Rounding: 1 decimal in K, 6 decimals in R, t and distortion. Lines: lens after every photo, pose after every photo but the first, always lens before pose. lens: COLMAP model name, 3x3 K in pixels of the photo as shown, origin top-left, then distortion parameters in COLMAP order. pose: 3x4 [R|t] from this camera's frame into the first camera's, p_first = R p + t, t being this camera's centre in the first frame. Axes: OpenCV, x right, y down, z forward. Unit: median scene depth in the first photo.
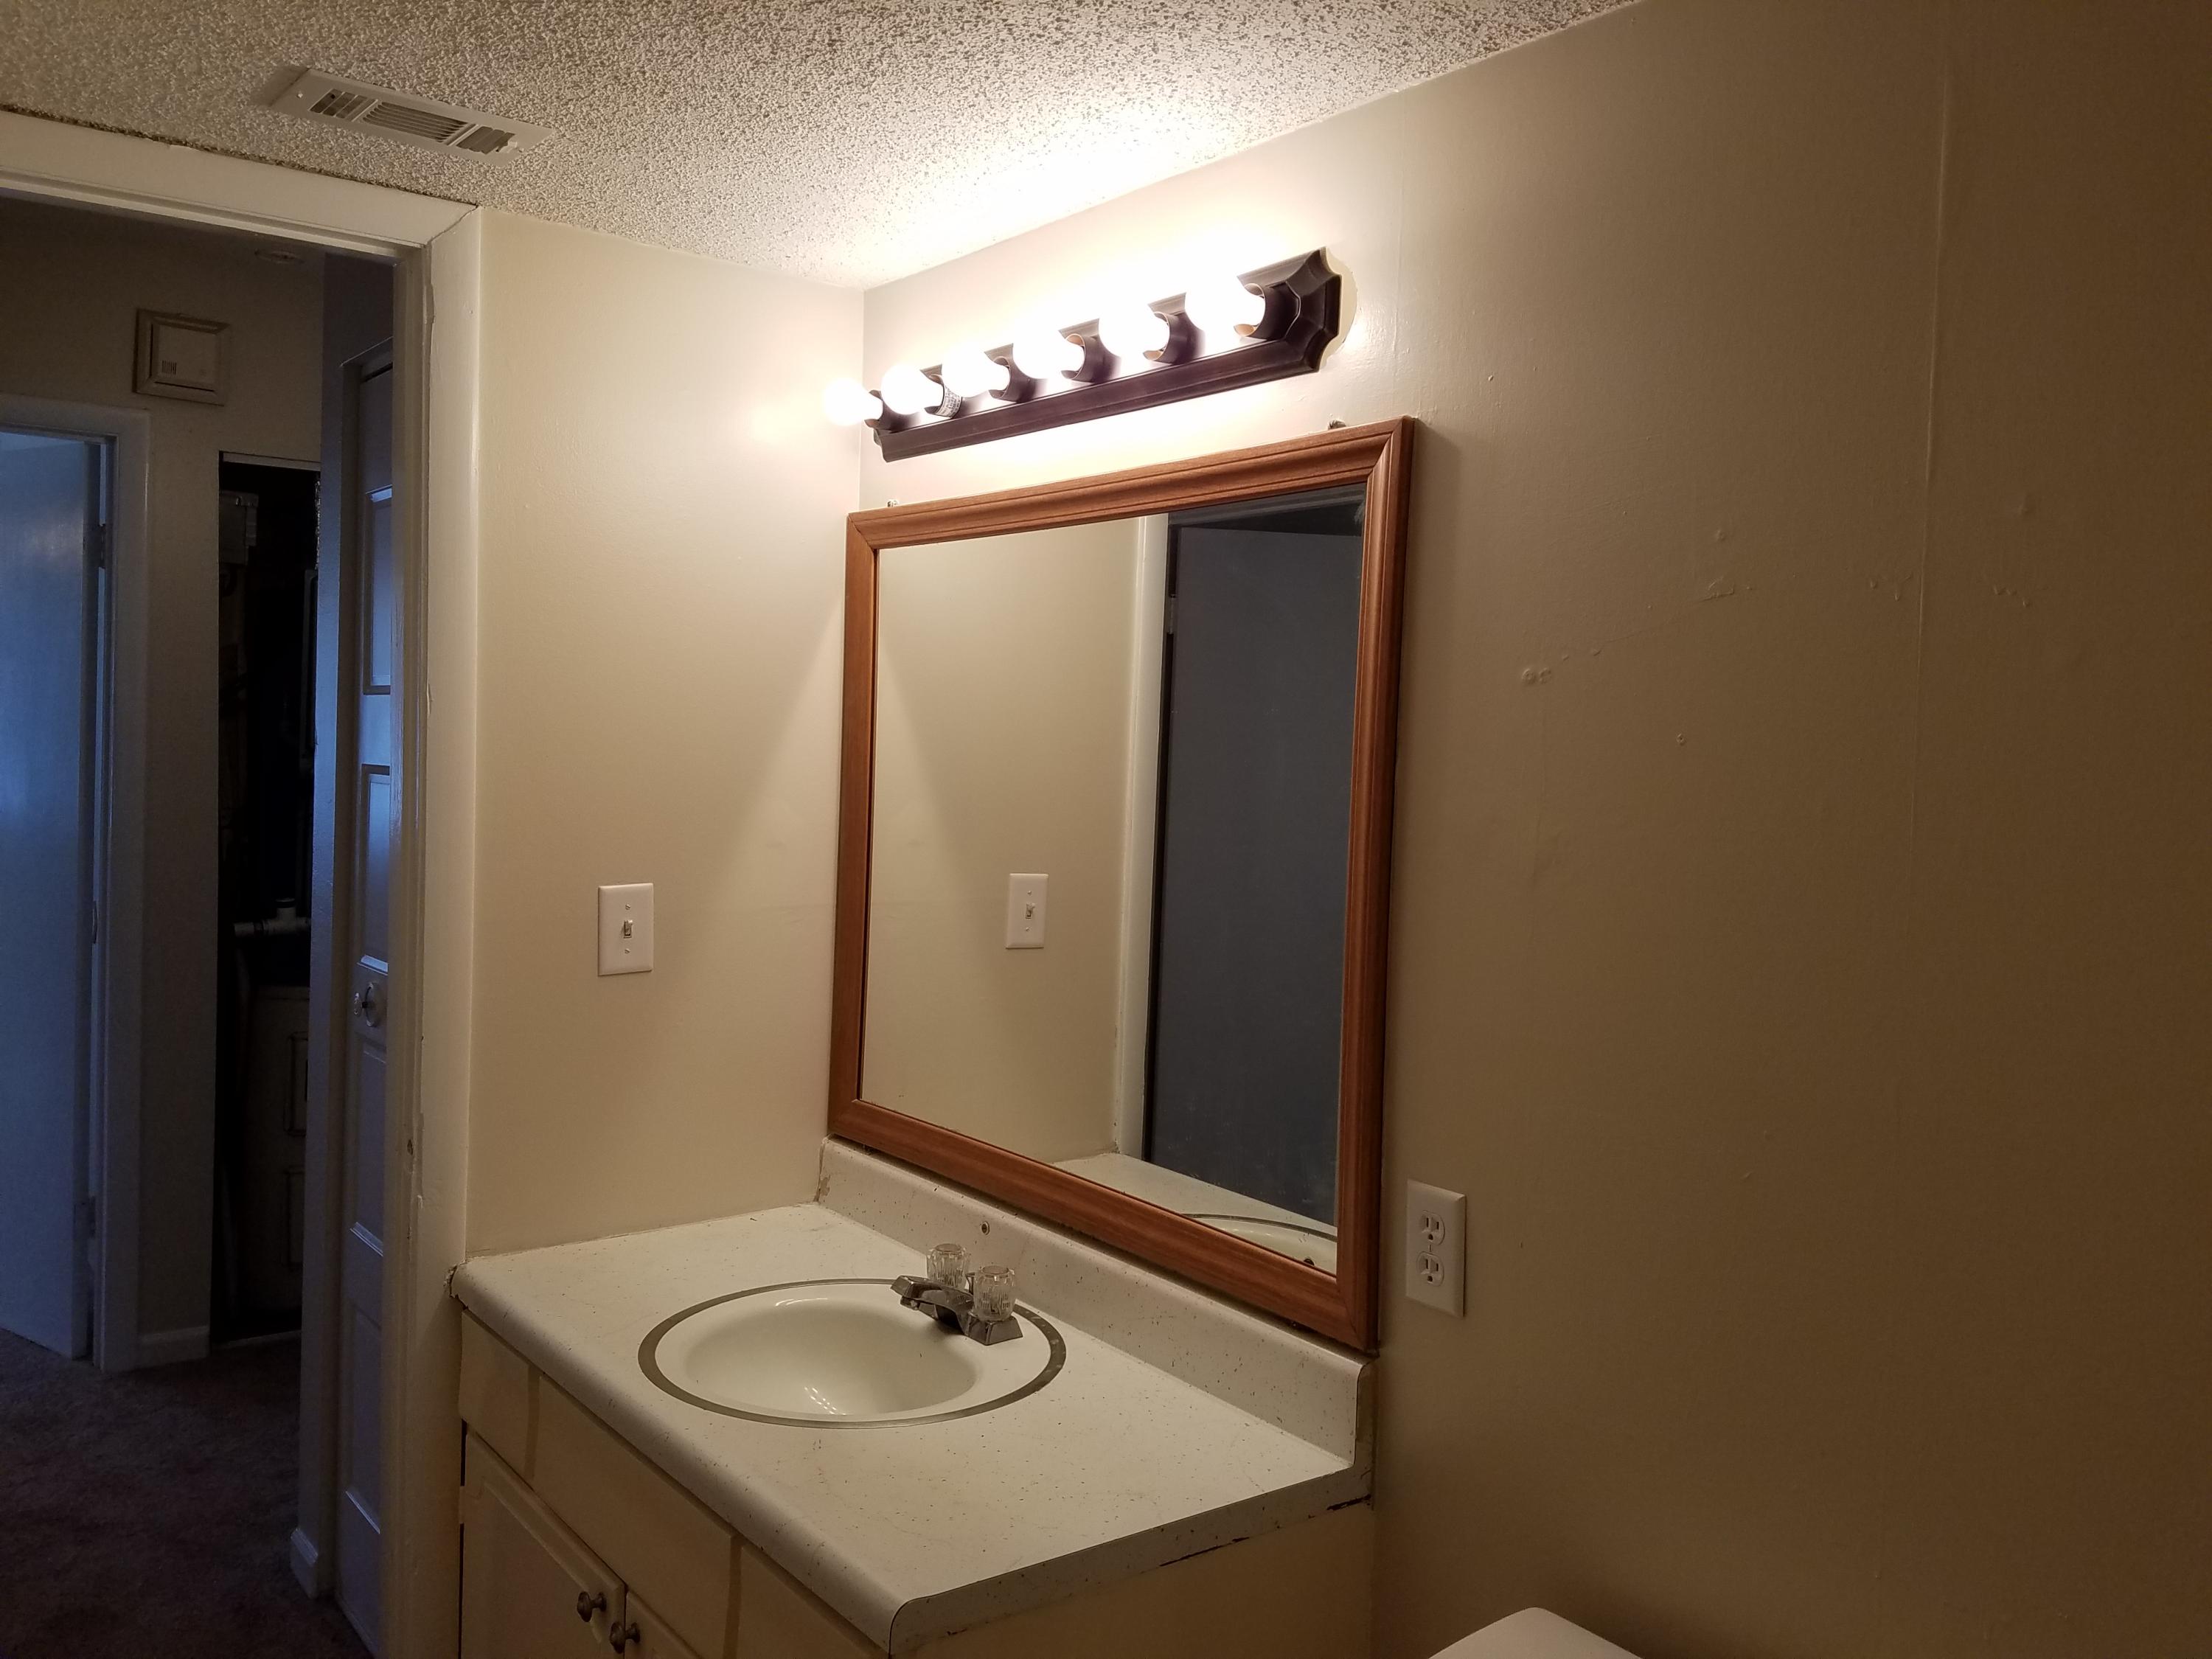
lens RADIAL K [[1731.8, 0, 1119.9], [0, 1731.8, 795.2], [0, 0, 1]] dist [0.234639, -0.338414]
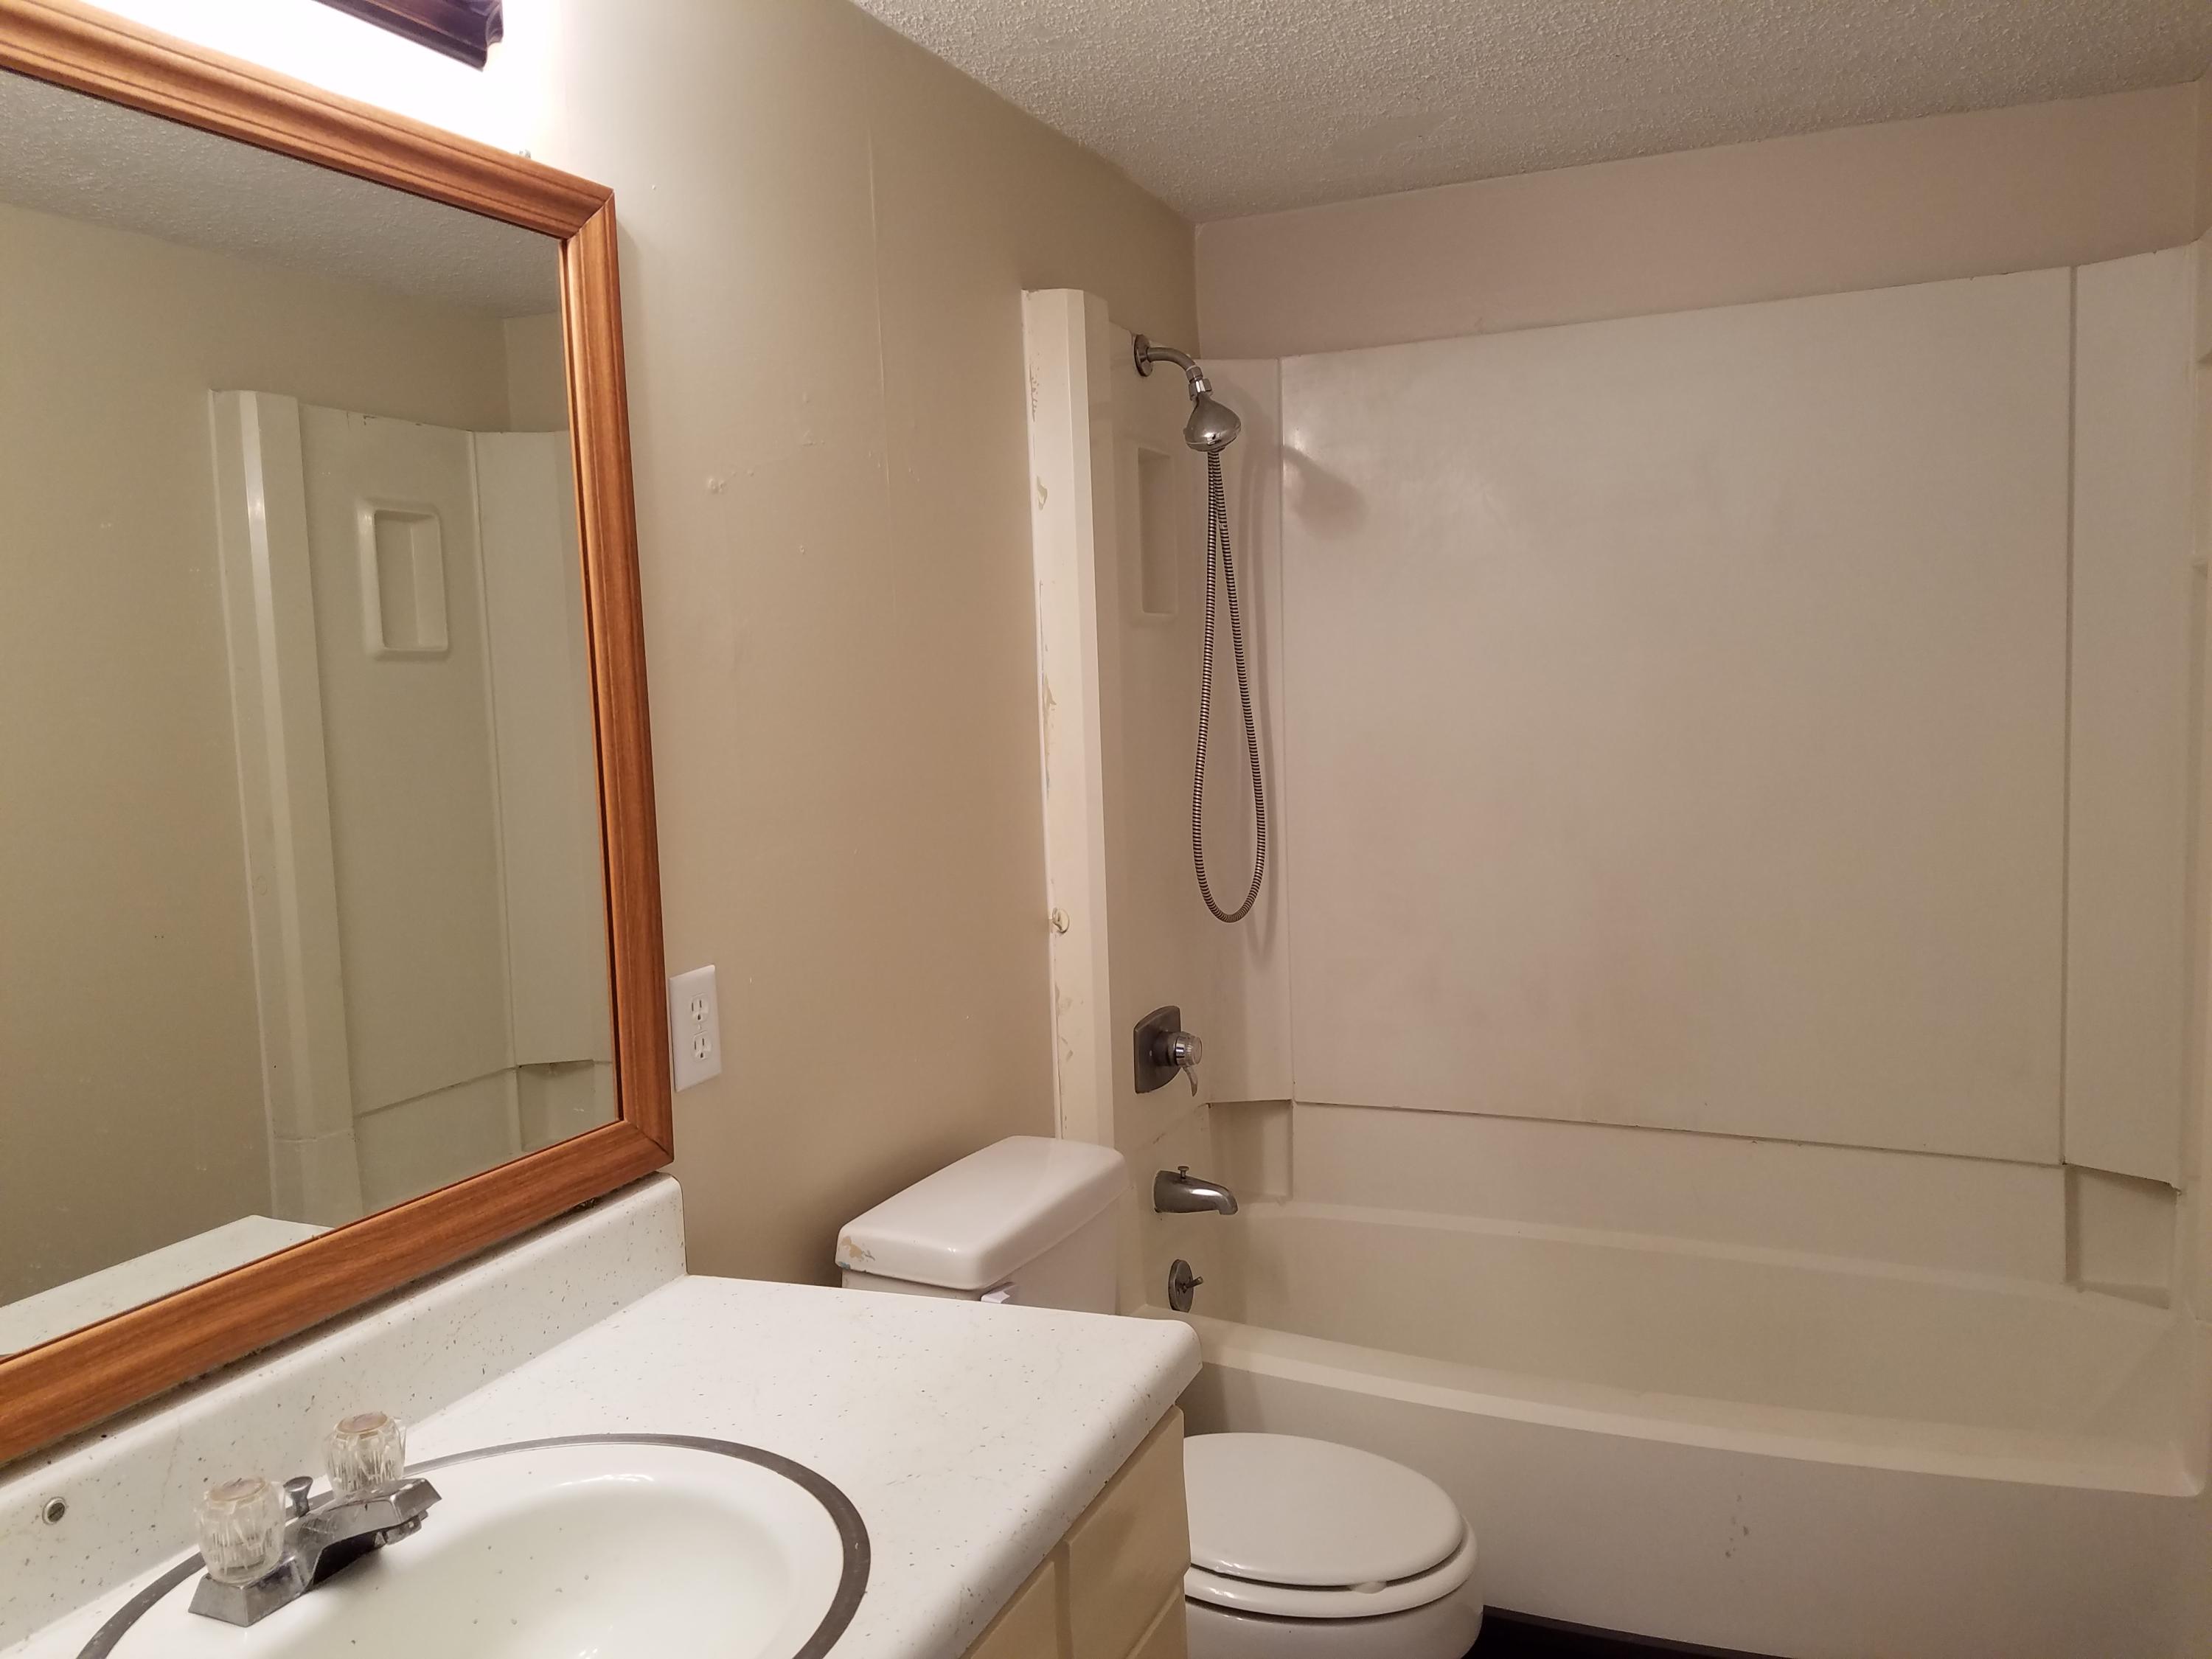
lens RADIAL K [[1731.8, 0, 1119.9], [0, 1731.8, 795.2], [0, 0, 1]] dist [0.234639, -0.338414]
pose [[-0.503526, -0.081300, 0.860146, -0.778621], [0.042662, 0.992009, 0.118737, 0.004801], [-0.862926, 0.096483, -0.496034, 1.193096]]
